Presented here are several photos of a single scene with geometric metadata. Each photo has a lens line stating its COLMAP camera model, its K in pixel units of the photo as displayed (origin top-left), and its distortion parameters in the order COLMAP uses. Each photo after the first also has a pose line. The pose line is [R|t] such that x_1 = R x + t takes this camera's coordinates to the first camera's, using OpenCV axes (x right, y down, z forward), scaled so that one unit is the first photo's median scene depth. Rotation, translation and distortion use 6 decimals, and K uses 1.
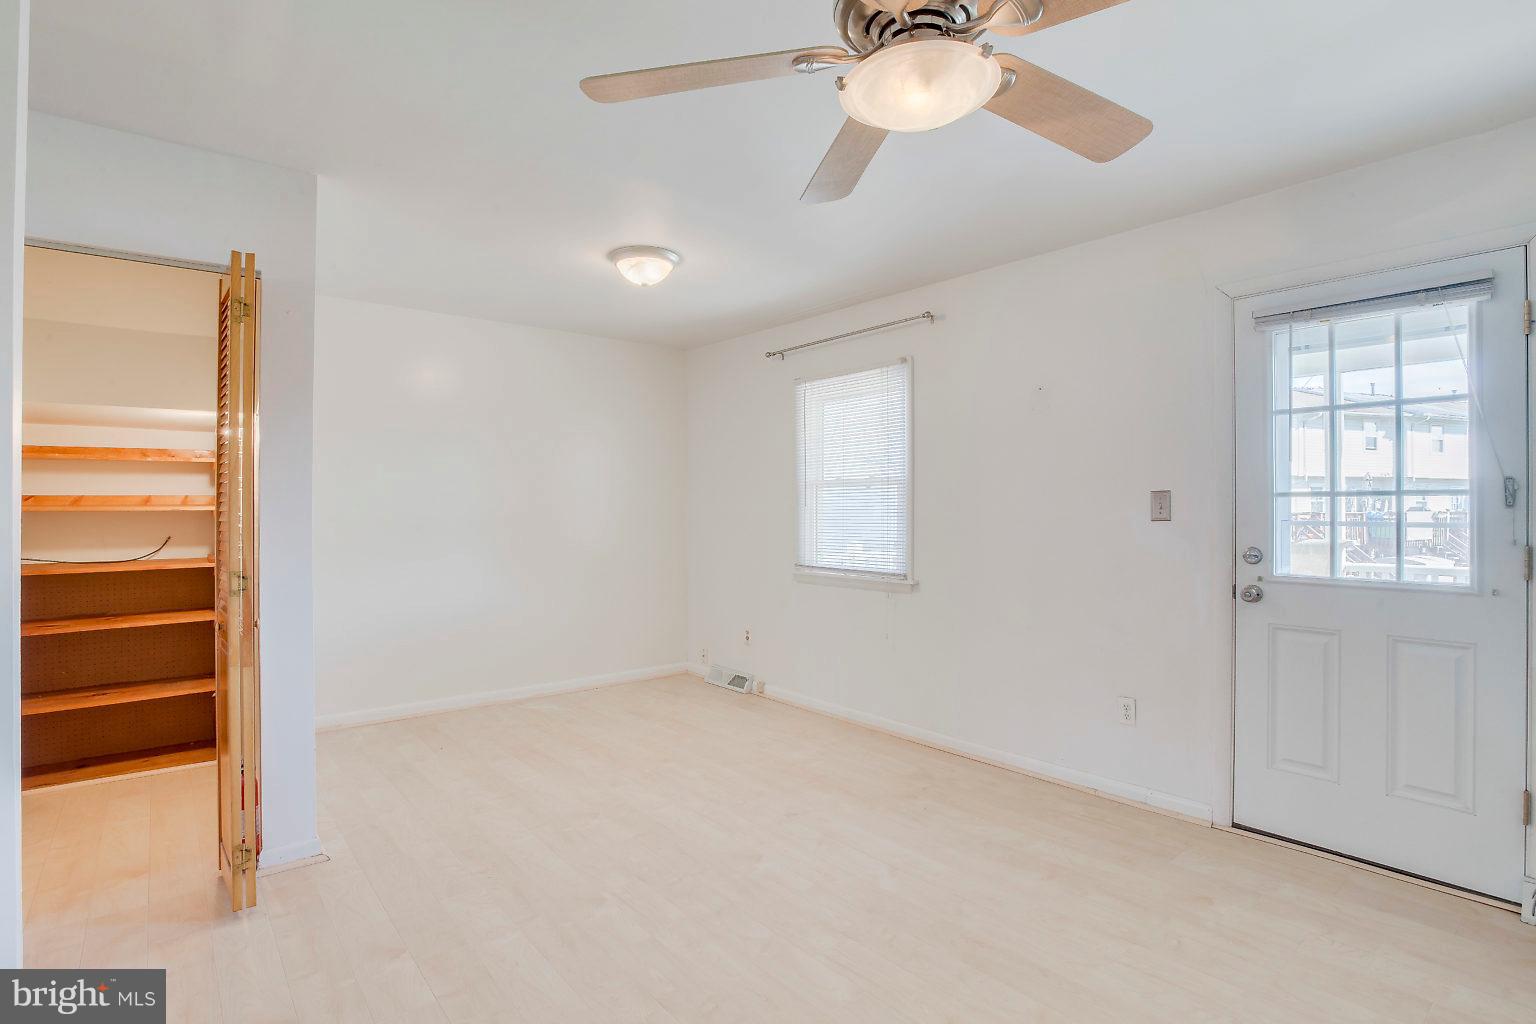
lens RADIAL K [[756.5, 0, 764.6], [0, 756.5, 510.3], [0, 0, 1]] dist [-0.048034, 0.013290]
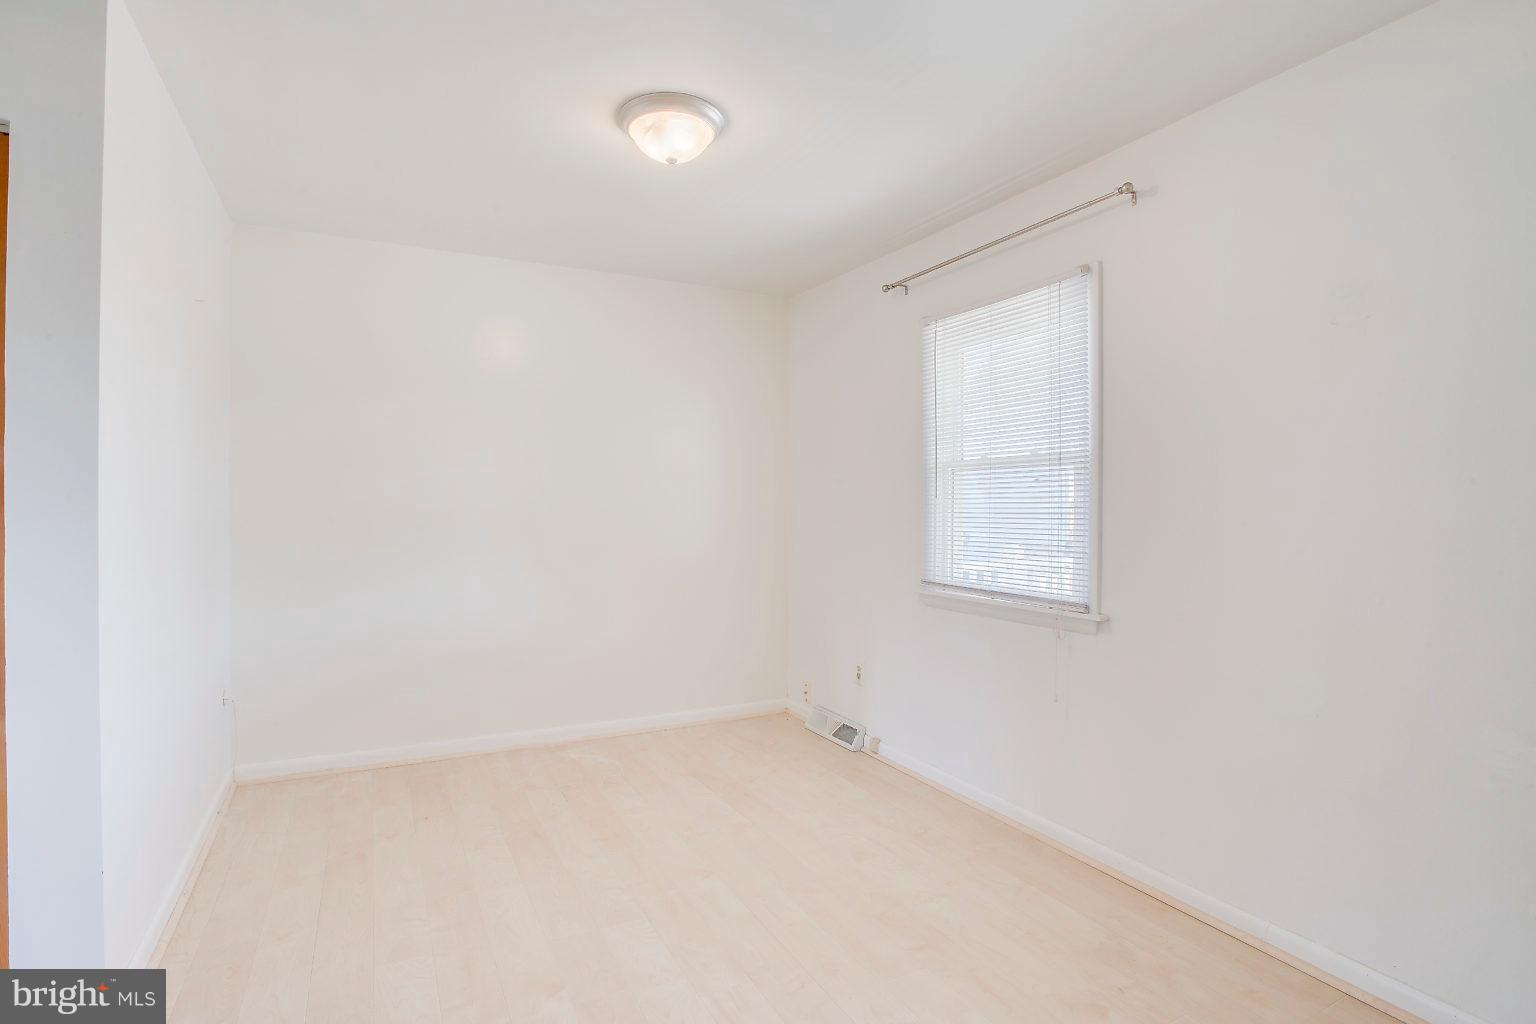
lens RADIAL K [[756.5, 0, 760.9], [0, 756.5, 508.5], [0, 0, 1]] dist [-0.048034, 0.013290]
pose [[0.976705, 0.006767, -0.214481, 0.047963], [-0.006365, 0.999976, 0.002562, 0.003372], [0.214493, -0.001137, 0.976725, 0.295669]]
